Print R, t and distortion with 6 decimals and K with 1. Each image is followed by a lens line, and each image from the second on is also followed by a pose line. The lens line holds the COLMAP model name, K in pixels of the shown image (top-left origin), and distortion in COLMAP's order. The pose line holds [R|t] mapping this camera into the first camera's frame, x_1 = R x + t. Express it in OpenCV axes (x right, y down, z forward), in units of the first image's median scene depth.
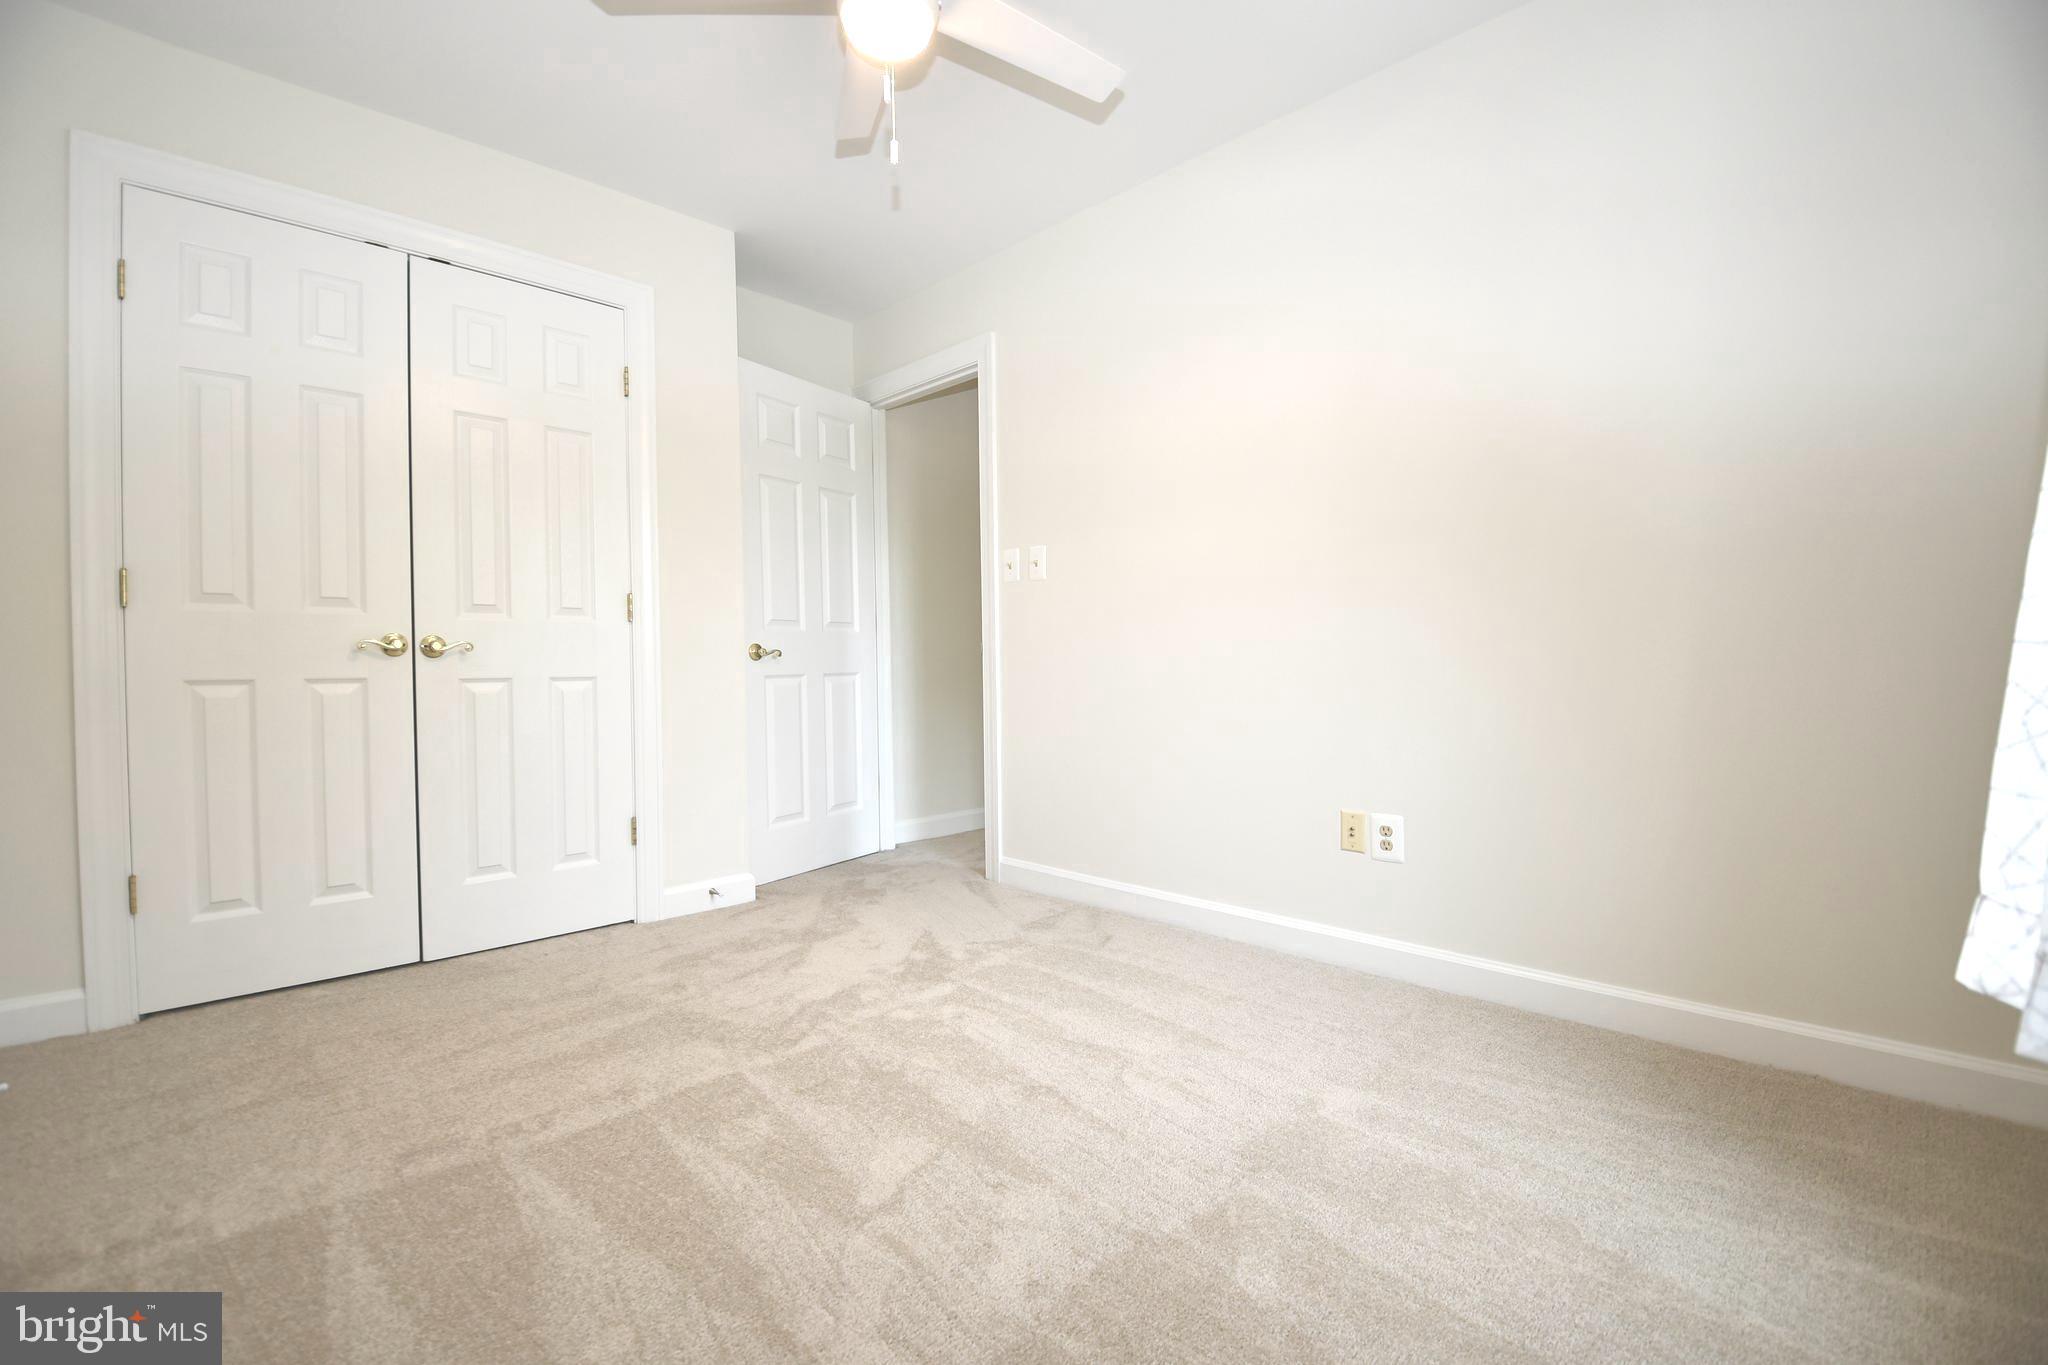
lens RADIAL K [[901.3, 0, 1026.8], [0, 901.3, 672.1], [0, 0, 1]] dist [0.005313, -0.019757]
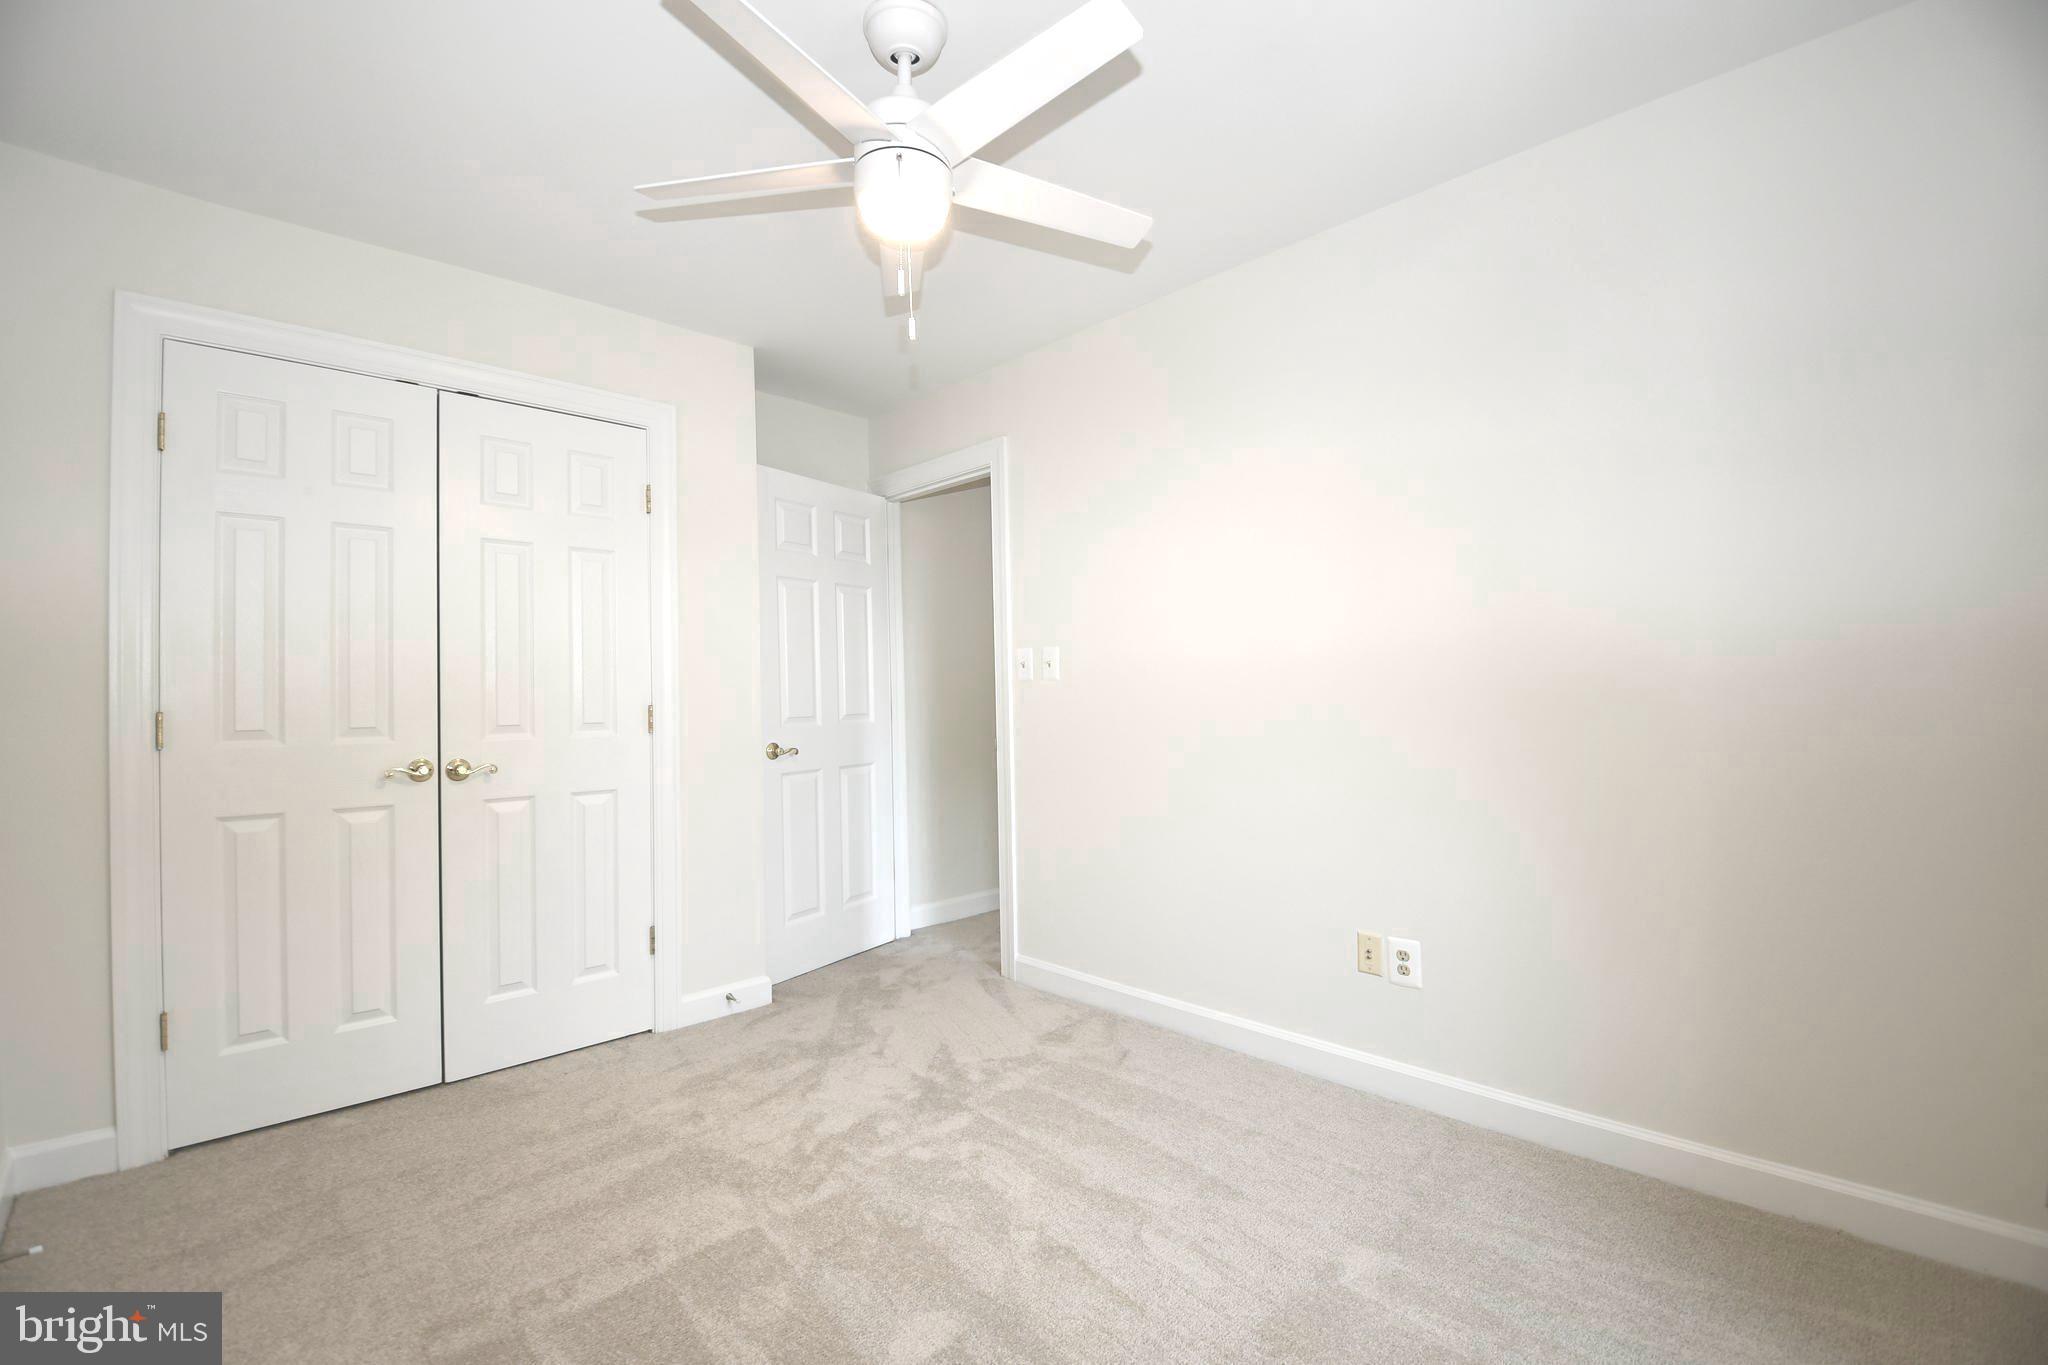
lens RADIAL K [[901.7, 0, 1027.8], [0, 901.7, 681.0], [0, 0, 1]] dist [-0.000028, -0.016145]
pose [[0.999891, -0.006450, -0.013307, -0.001594], [0.005999, 0.999417, -0.033619, -0.102808], [0.013516, 0.033535, 0.999346, -0.012538]]
